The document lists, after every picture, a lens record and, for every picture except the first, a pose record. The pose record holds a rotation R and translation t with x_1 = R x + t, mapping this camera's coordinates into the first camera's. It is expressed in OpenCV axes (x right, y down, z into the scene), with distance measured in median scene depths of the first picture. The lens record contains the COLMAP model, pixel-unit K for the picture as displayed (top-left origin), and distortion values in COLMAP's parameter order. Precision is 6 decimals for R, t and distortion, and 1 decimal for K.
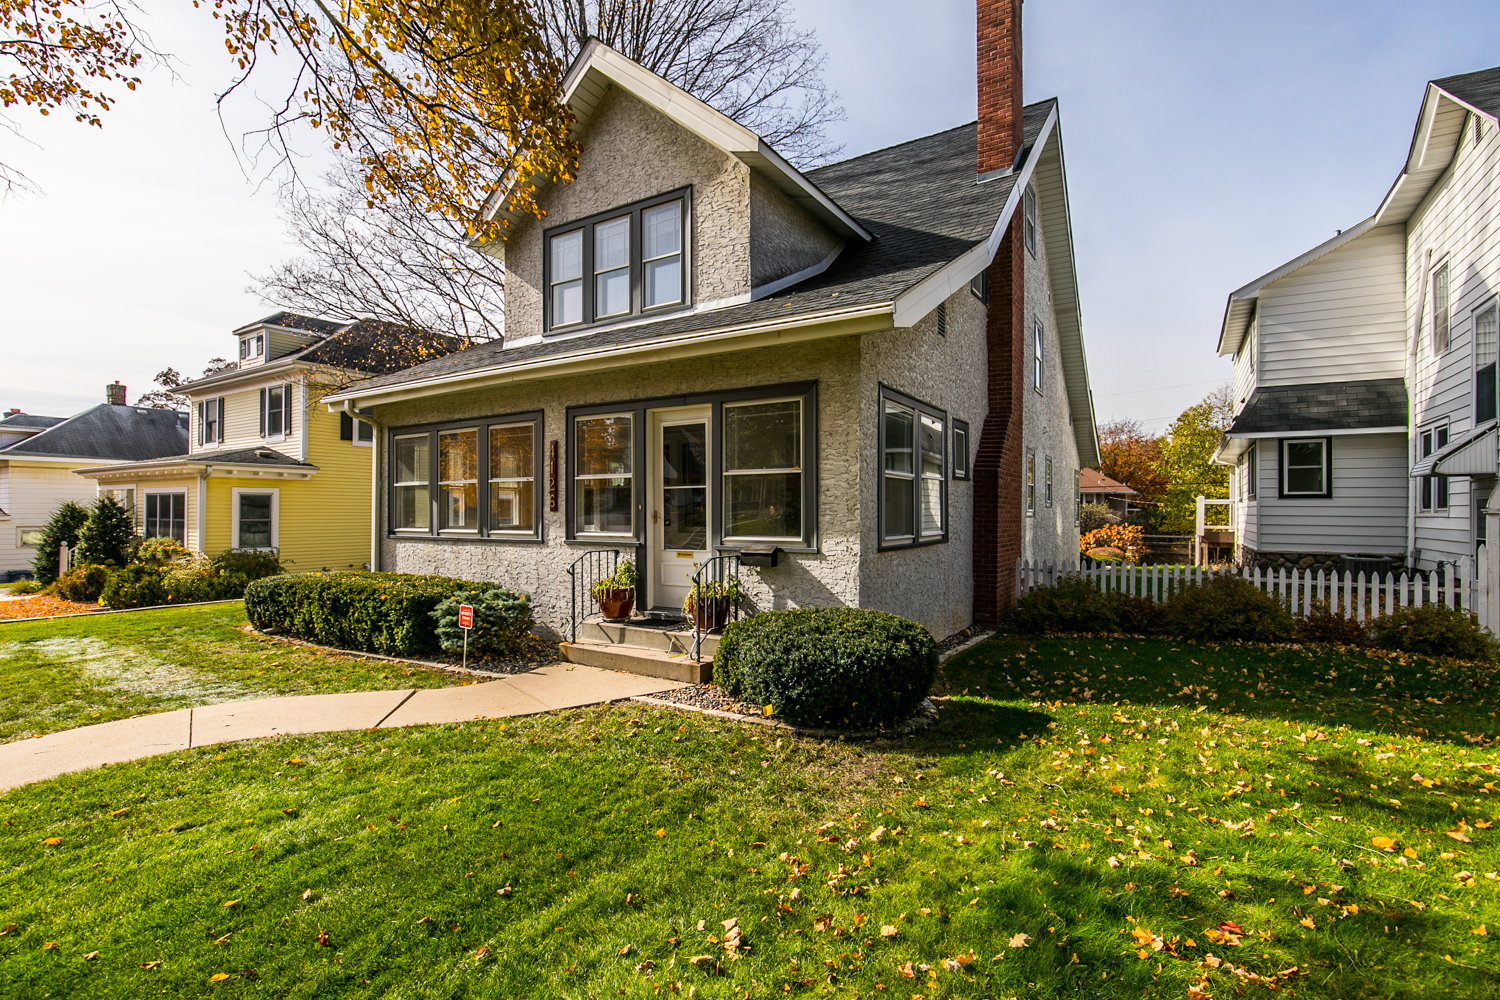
lens RADIAL K [[681.7, 0, 769.9], [0, 681.7, 504.8], [0, 0, 1]] dist [-0.015526, 0.000923]
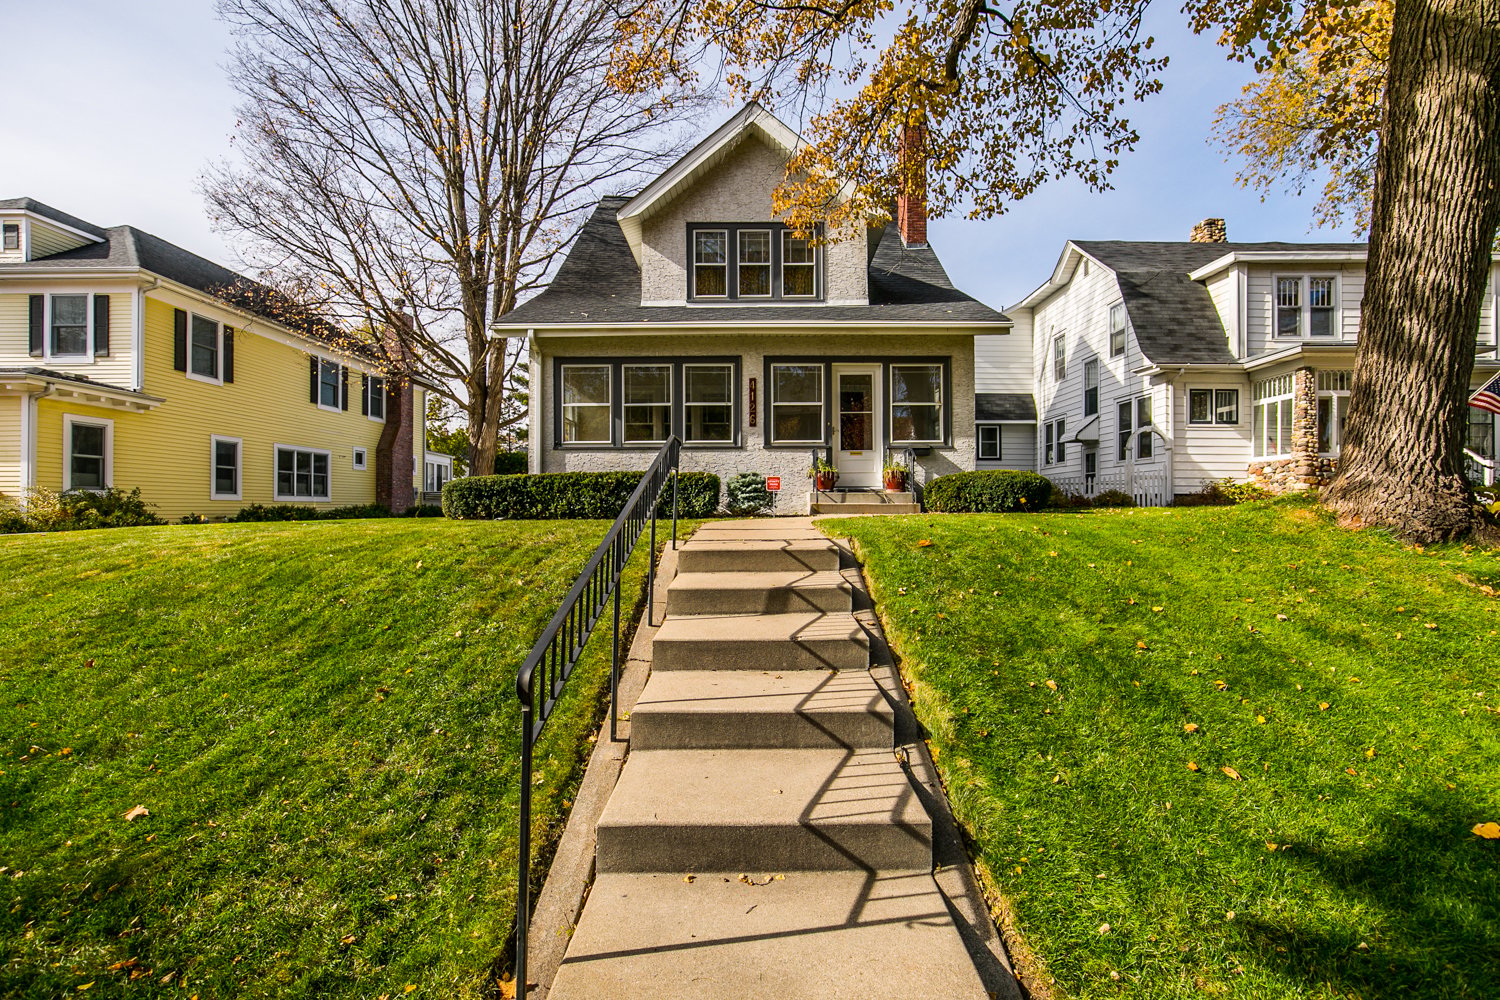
lens RADIAL K [[681.7, 0, 758.1], [0, 681.7, 508.5], [0, 0, 1]] dist [-0.015526, 0.000923]
pose [[0.842763, -0.006005, 0.538252, -1.096376], [0.004694, 0.999982, 0.003807, 0.180113], [-0.538265, -0.000682, 0.842776, -0.239931]]
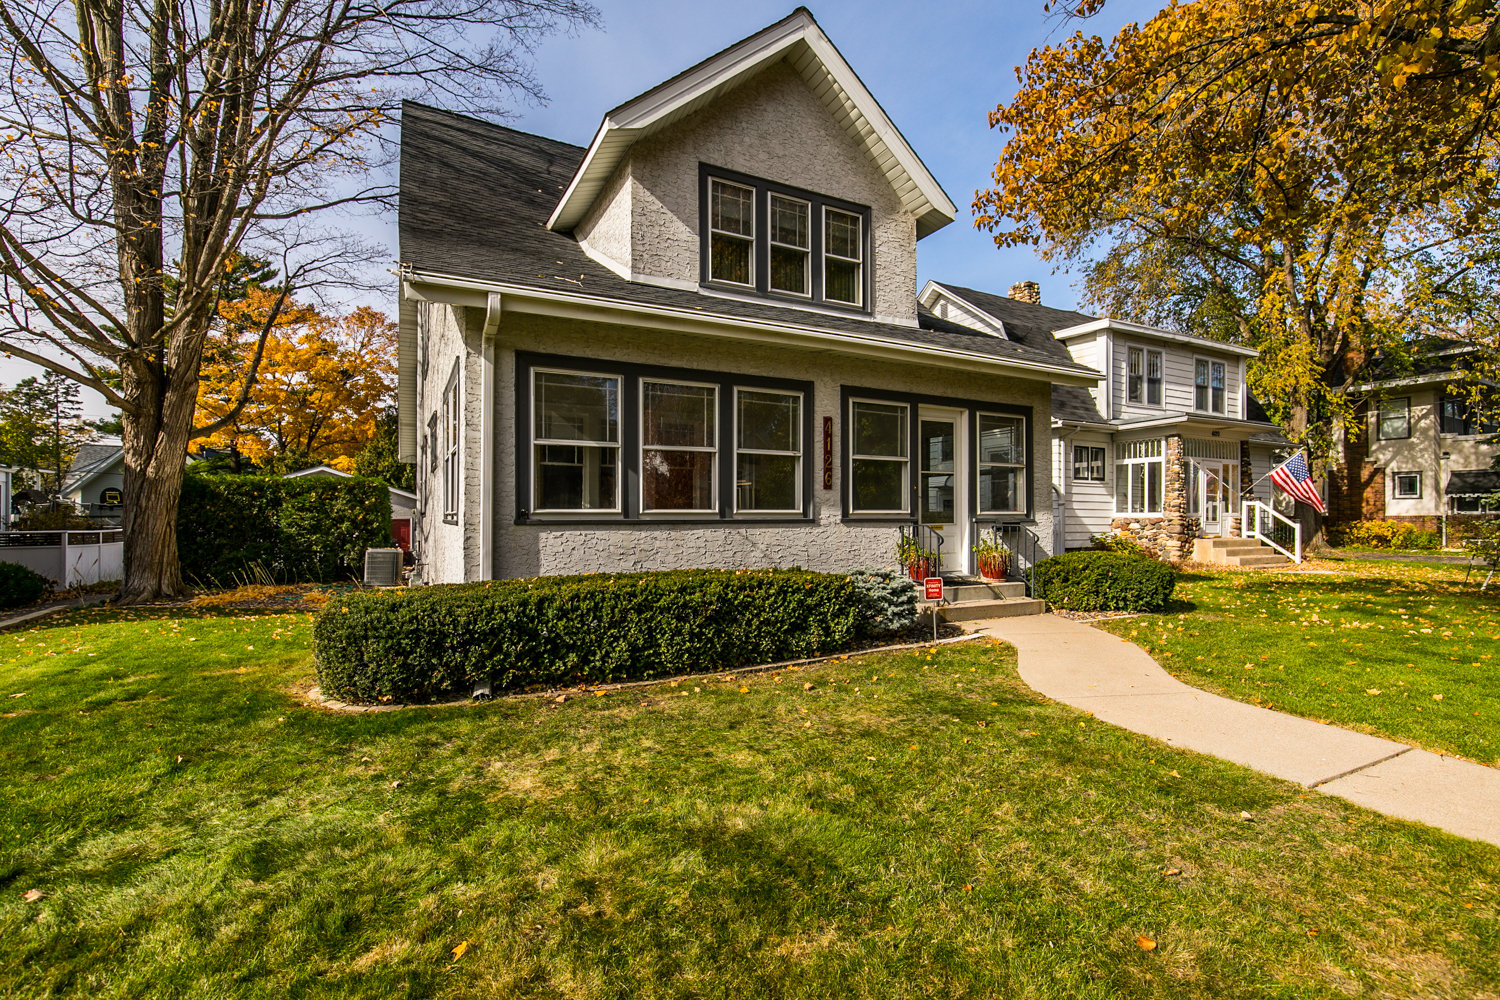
lens RADIAL K [[692.0, 0, 772.8], [0, 692.0, 511.4], [0, 0, 1]] dist [-0.022381, 0.000157]
pose [[0.497914, 0.008381, 0.867186, -1.213276], [-0.001112, 0.999959, -0.009026, 0.050066], [-0.867226, 0.003530, 0.497903, 0.575792]]
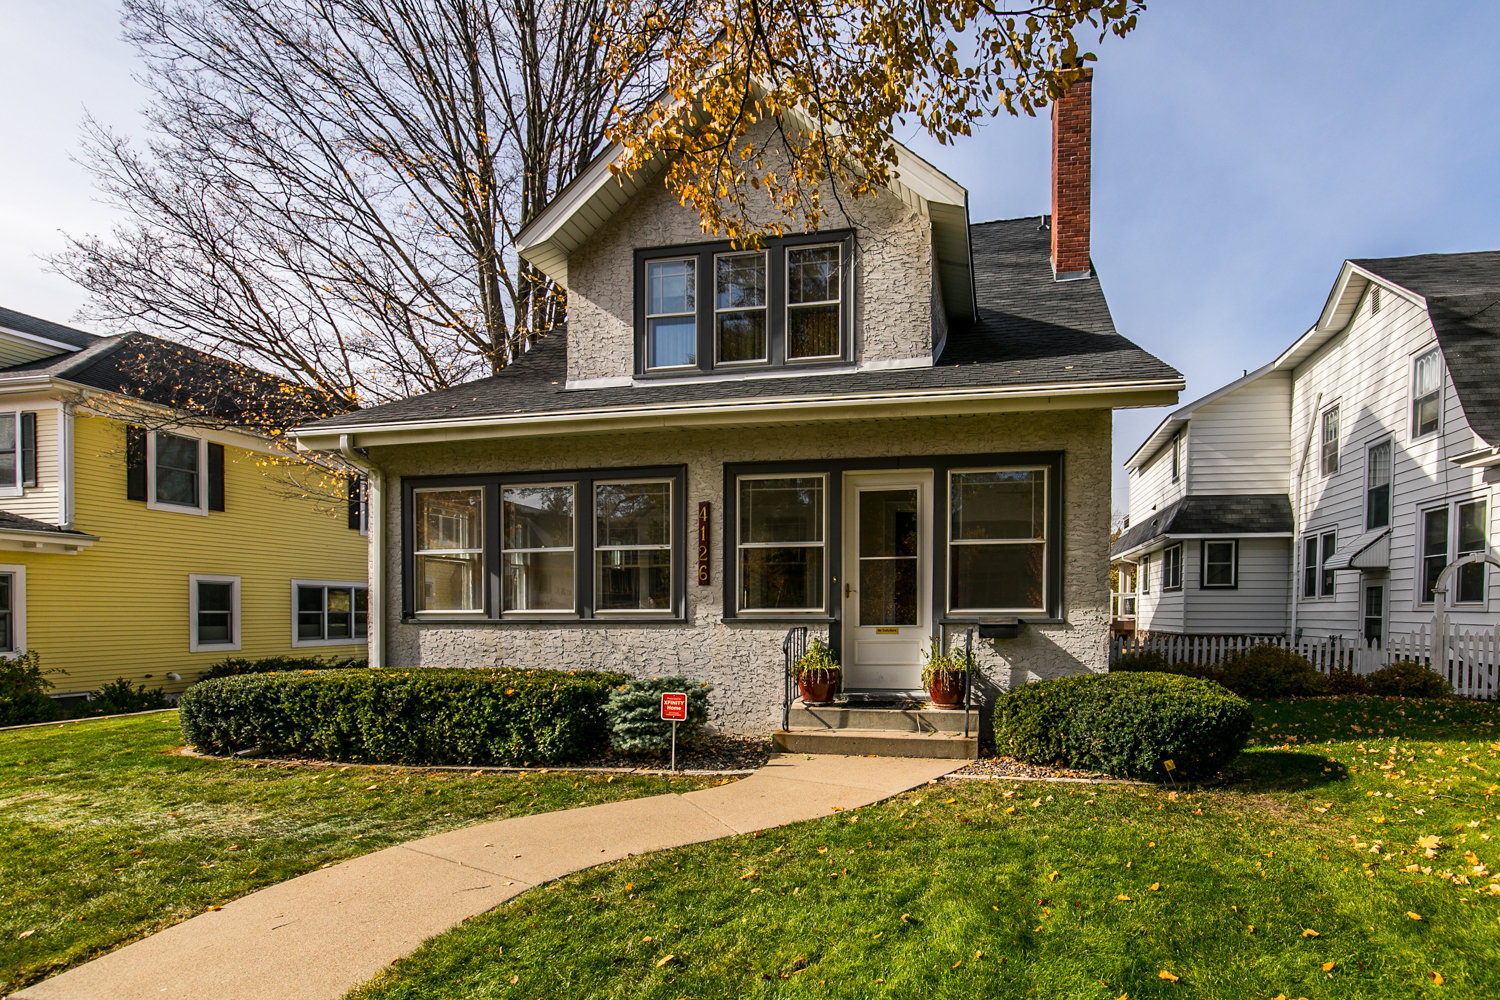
lens RADIAL K [[700.6, 0, 866.8], [0, 700.6, 625.3], [0, 0, 1]] dist [-0.011052, -0.000103]
pose [[0.930499, -0.009590, 0.366170, -0.449969], [-0.000973, 0.999589, 0.028654, 0.034635], [-0.366294, -0.027018, 0.930107, 0.107446]]
